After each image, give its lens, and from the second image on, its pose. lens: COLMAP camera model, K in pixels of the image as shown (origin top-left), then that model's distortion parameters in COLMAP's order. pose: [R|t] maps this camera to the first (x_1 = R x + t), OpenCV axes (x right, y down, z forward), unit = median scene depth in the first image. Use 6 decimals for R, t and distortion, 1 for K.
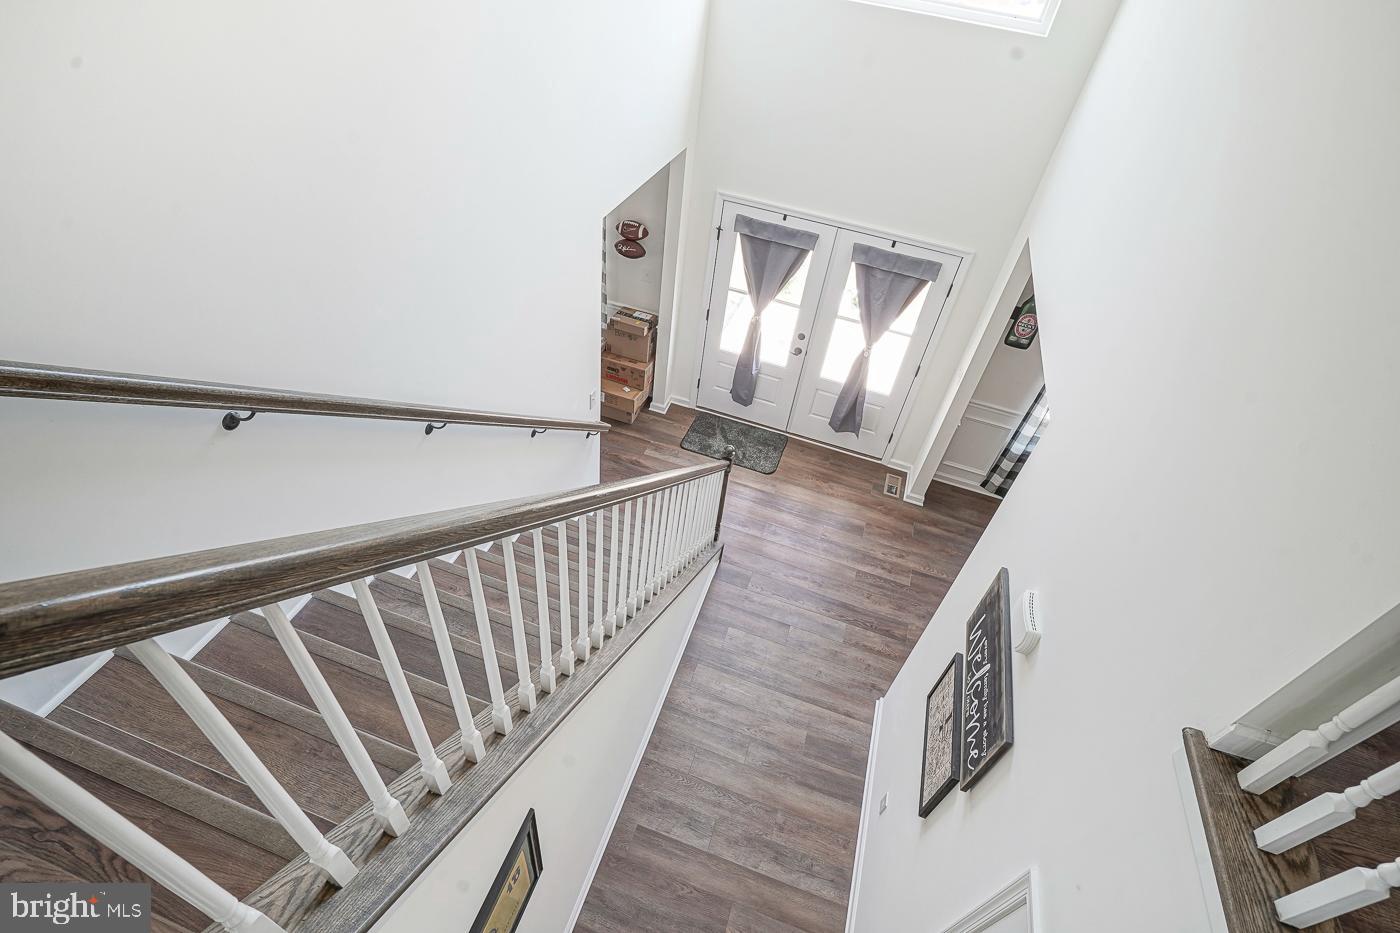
lens RADIAL K [[669.9, 0, 695.0], [0, 669.9, 472.0], [0, 0, 1]] dist [0.000702, 0.000904]
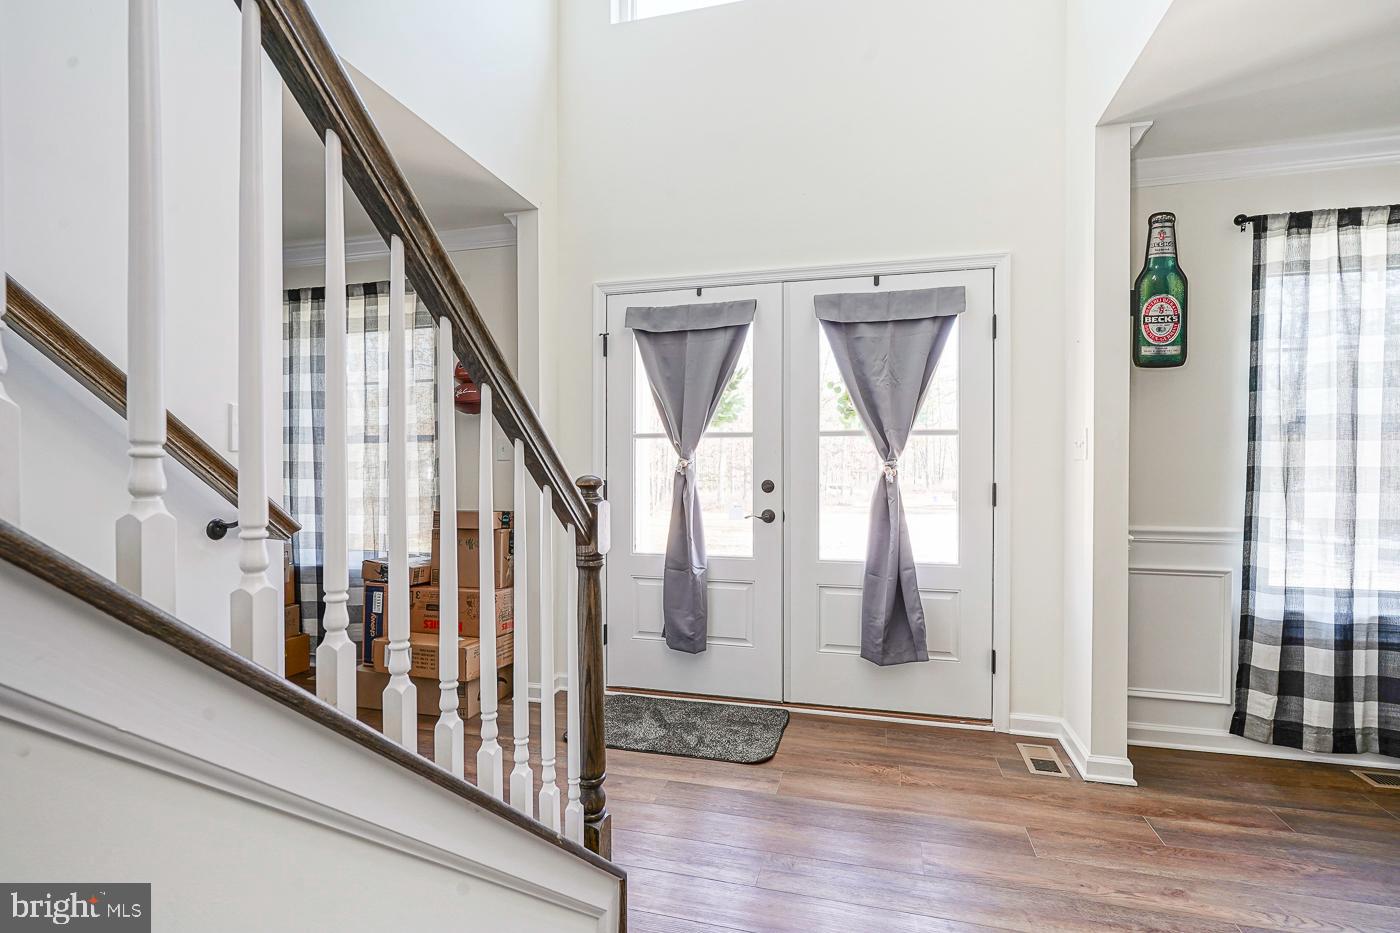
lens RADIAL K [[674.0, 0, 699.3], [0, 674.0, 473.5], [0, 0, 1]] dist [-0.001055, 0.001092]
pose [[0.992642, -0.105776, 0.058937, 0.069576], [0.117804, 0.731032, -0.672097, 0.164013], [0.028007, 0.674095, 0.738114, 0.575404]]
